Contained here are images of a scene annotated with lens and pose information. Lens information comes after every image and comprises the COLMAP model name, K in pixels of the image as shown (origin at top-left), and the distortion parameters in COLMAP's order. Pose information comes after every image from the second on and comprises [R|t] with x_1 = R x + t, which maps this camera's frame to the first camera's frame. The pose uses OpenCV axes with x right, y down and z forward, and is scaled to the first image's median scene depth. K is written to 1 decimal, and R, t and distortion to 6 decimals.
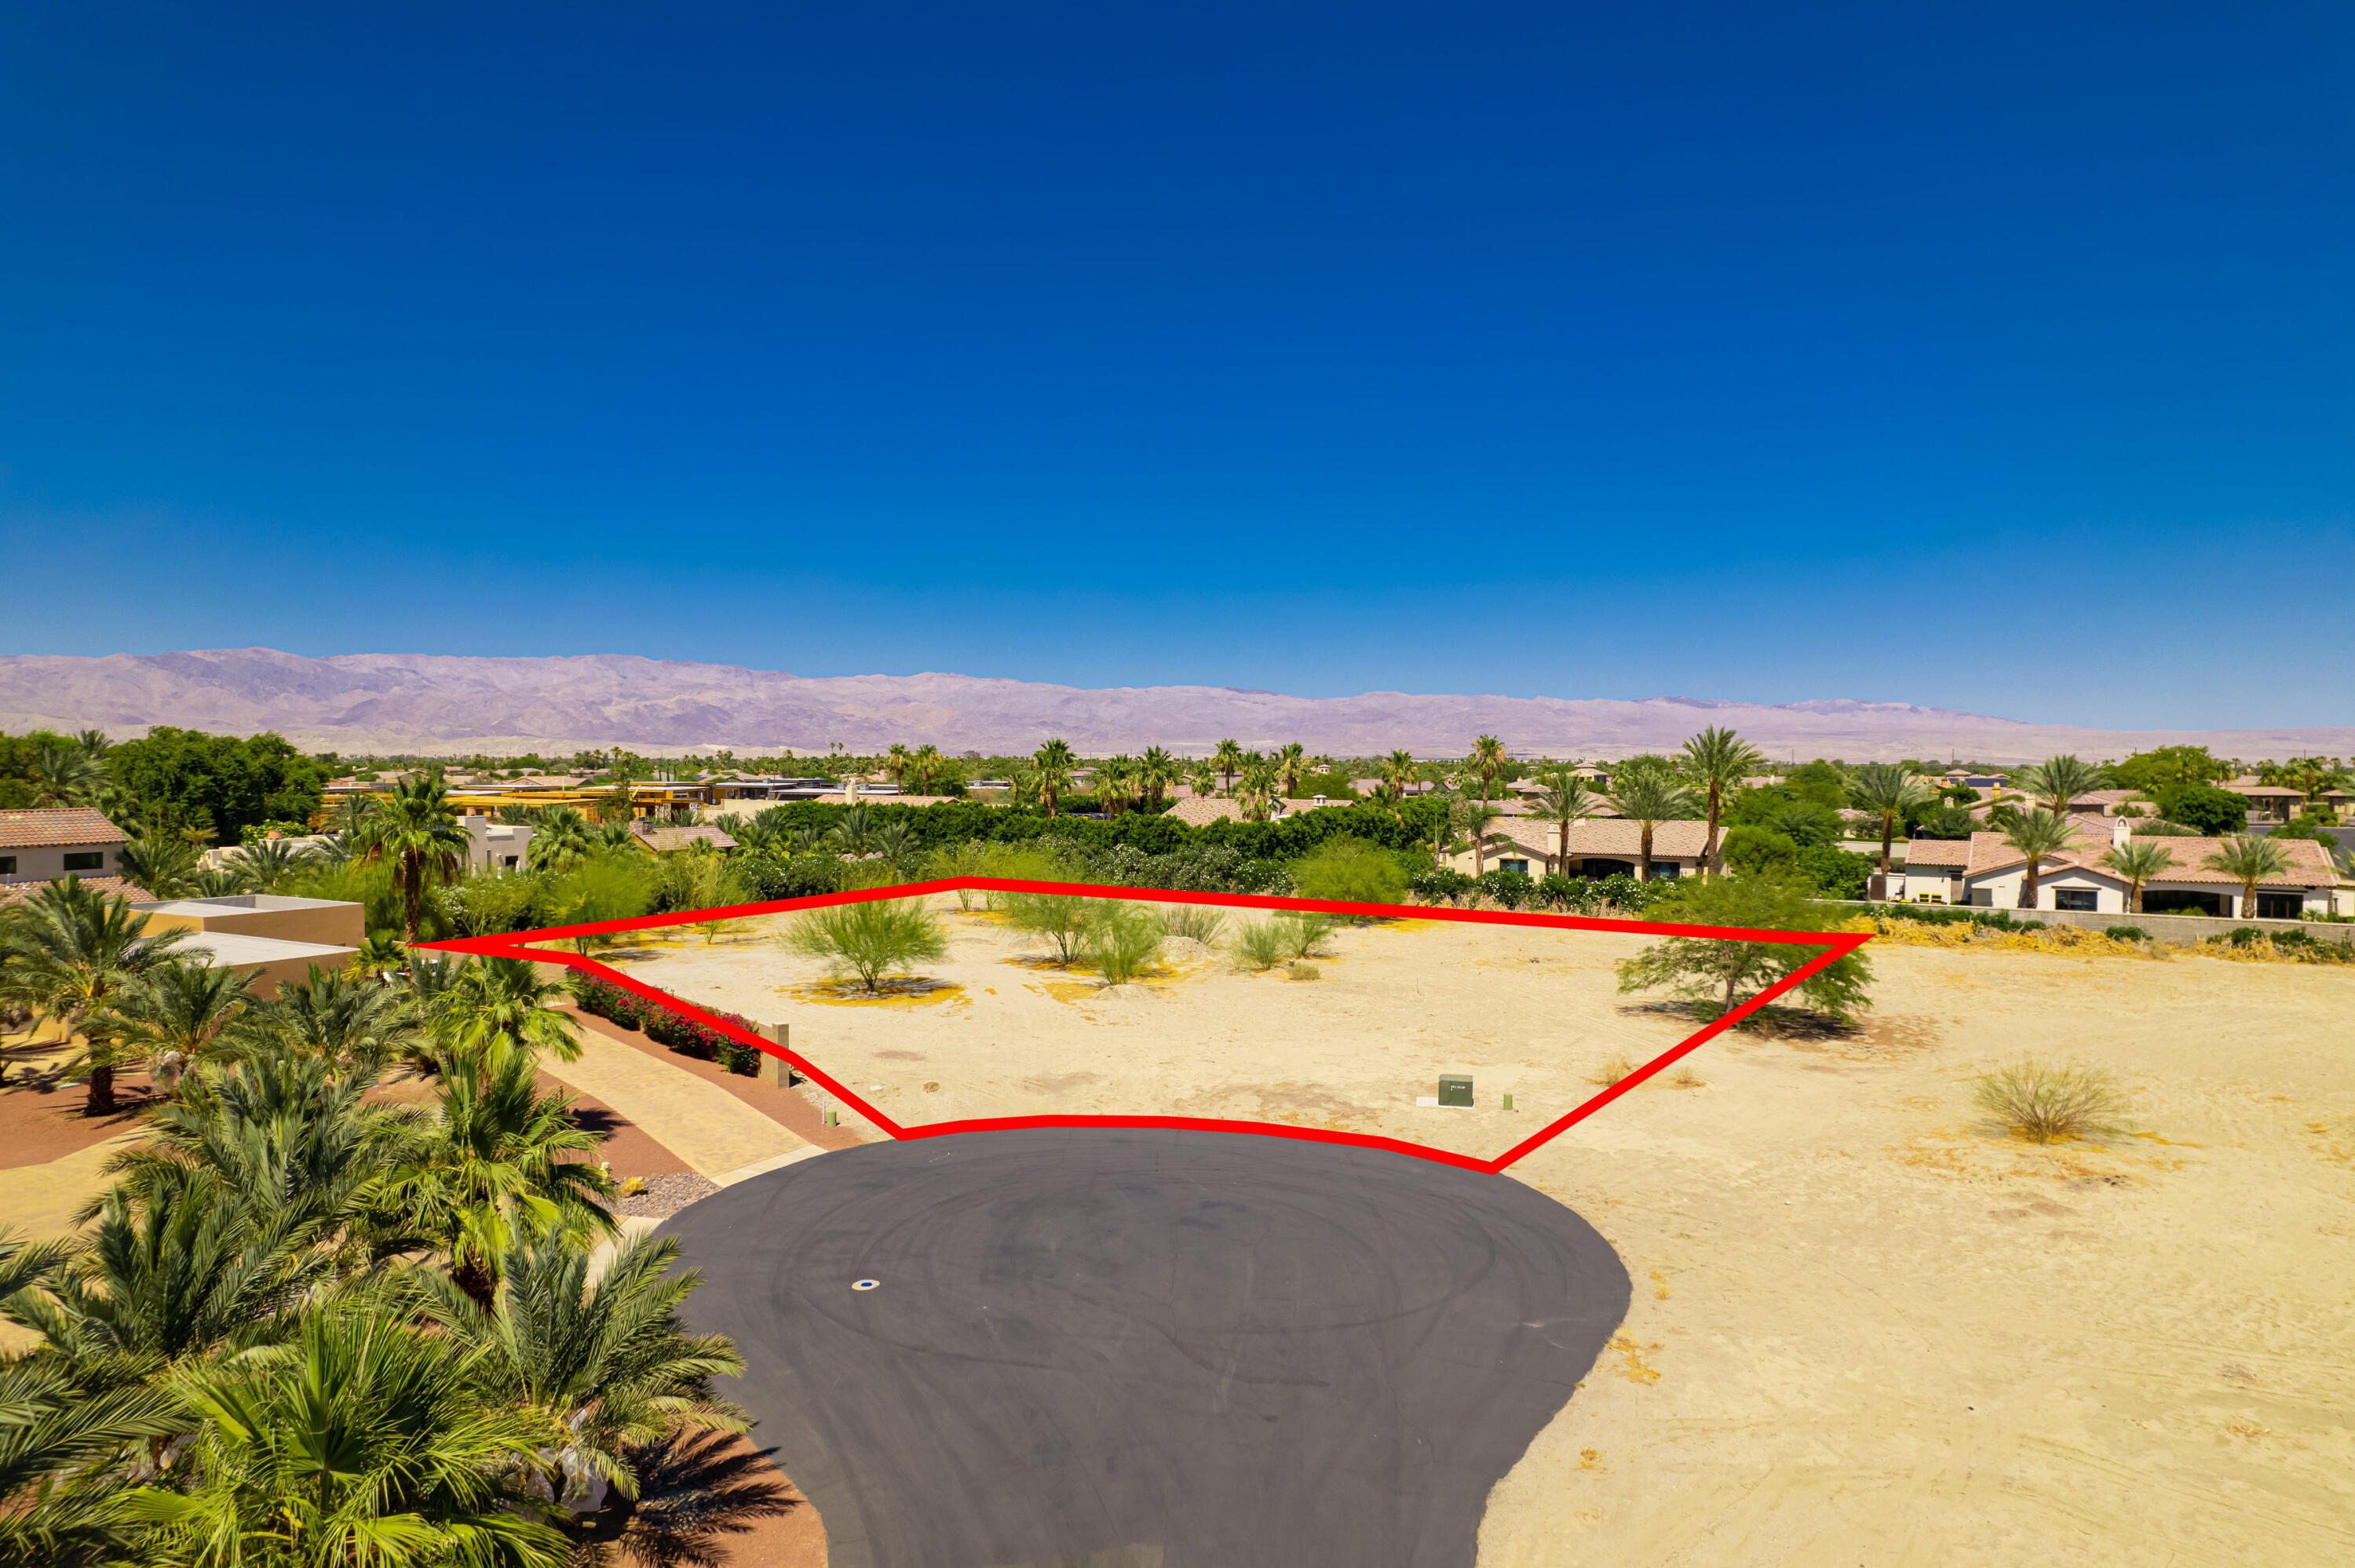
lens RADIAL K [[1501.6, 0, 1179.8], [0, 1501.6, 789.8], [0, 0, 1]] dist [-0.078483, 0.072762]
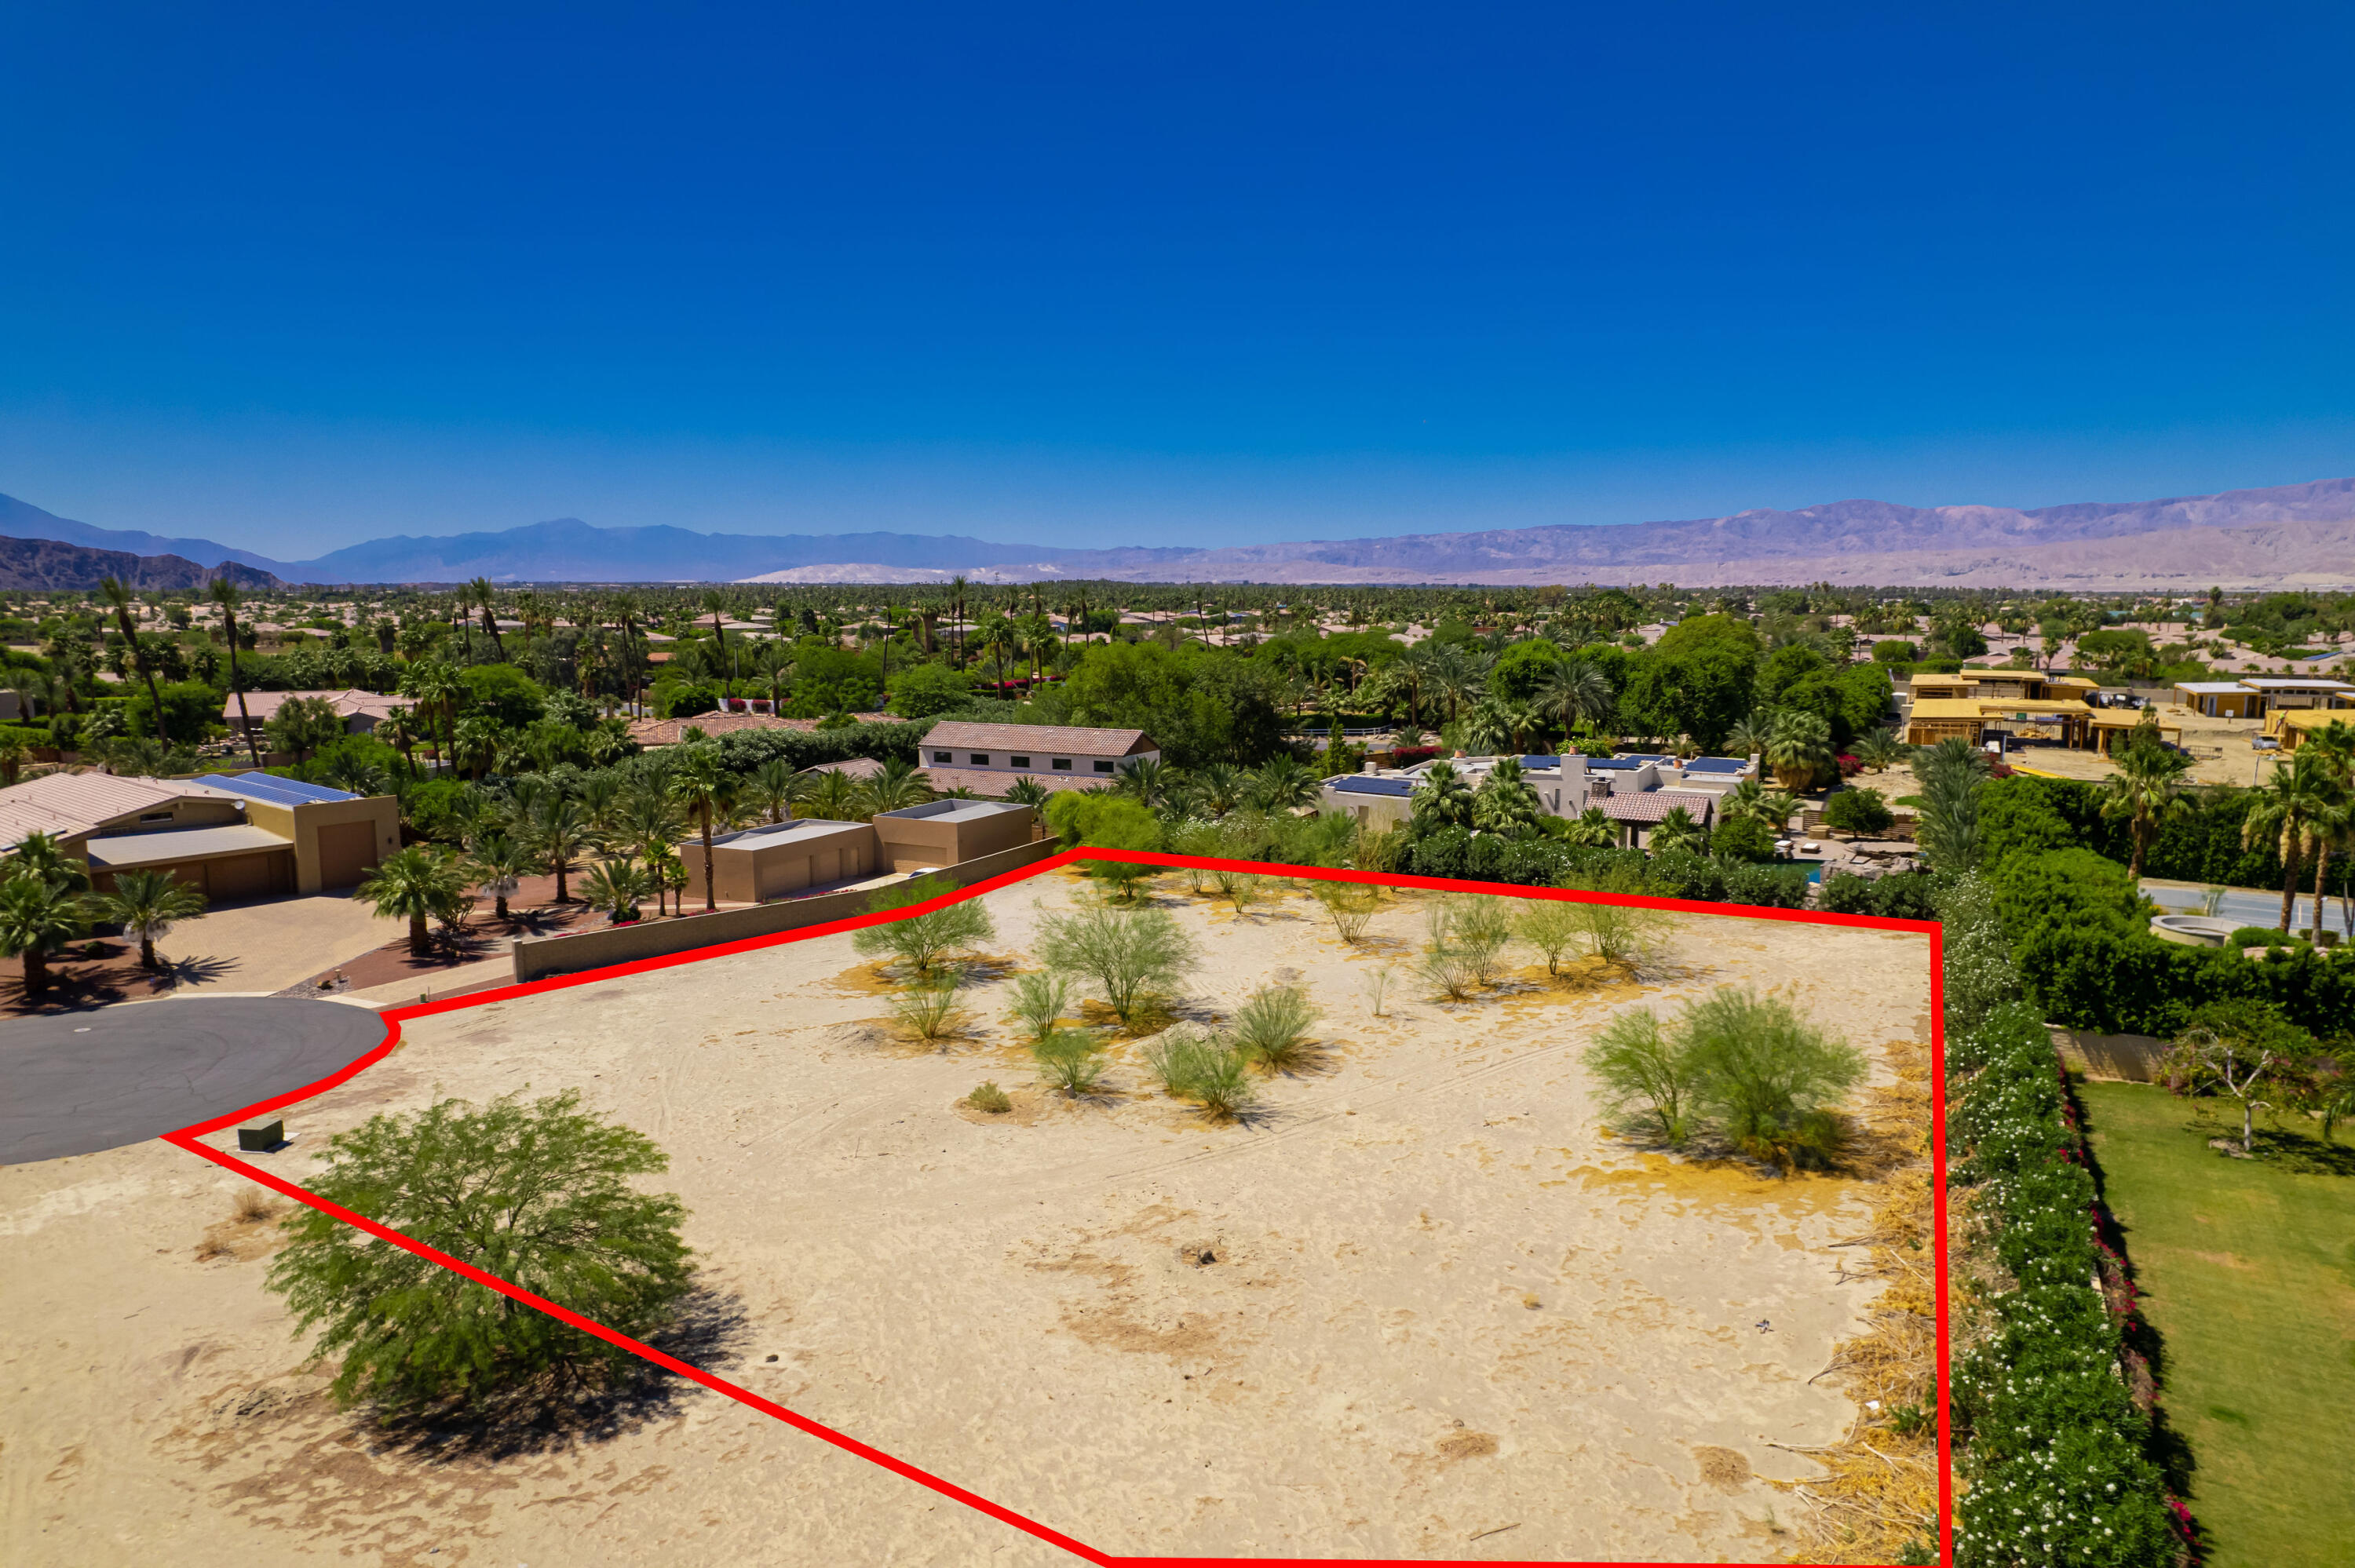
lens RADIAL K [[1501.6, 0, 1179.8], [0, 1501.6, 789.8], [0, 0, 1]] dist [-0.078483, 0.072762]
pose [[0.052598, 0.131933, -0.989862, 0.568683], [-0.018286, 0.991195, 0.131139, -0.094819], [0.998448, 0.011203, 0.054547, 0.721921]]
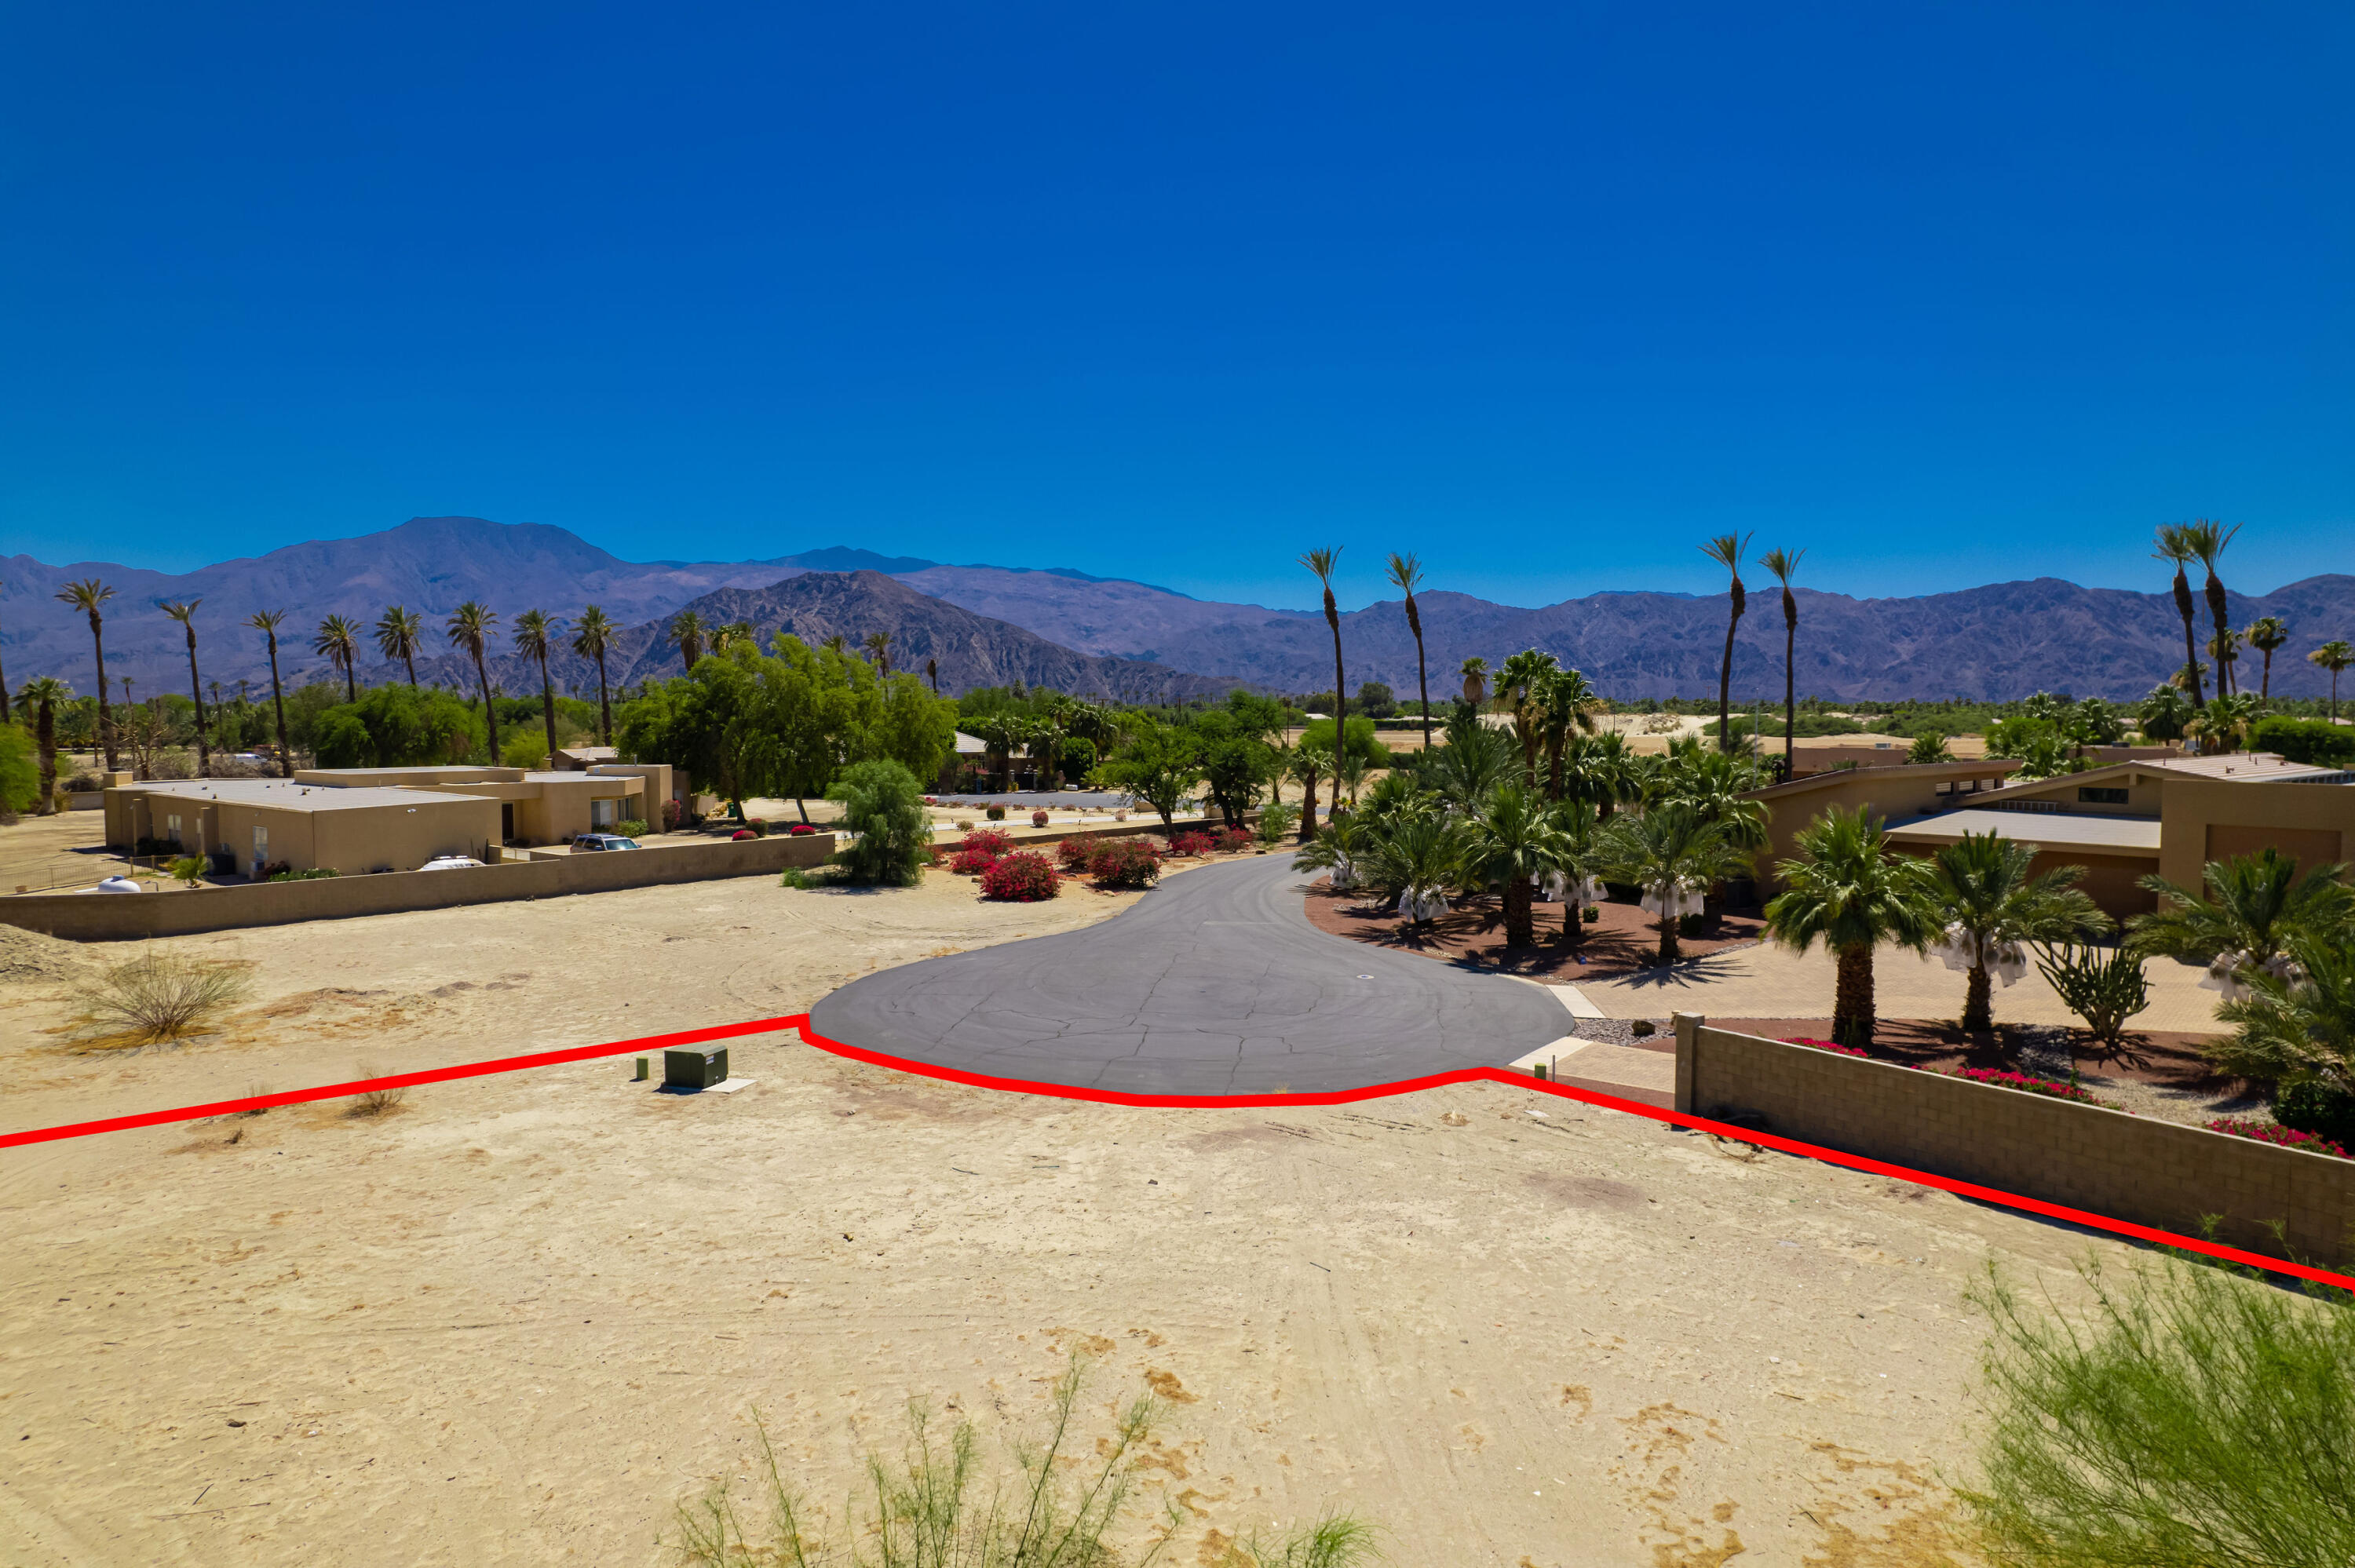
lens RADIAL K [[1501.6, 0, 1179.8], [0, 1501.6, 789.8], [0, 0, 1]] dist [-0.078483, 0.072762]
pose [[-0.993874, -0.011103, 0.109962, -0.054373], [-0.003010, 0.997291, 0.073500, 0.007341], [-0.110481, 0.072719, -0.991214, 0.741919]]
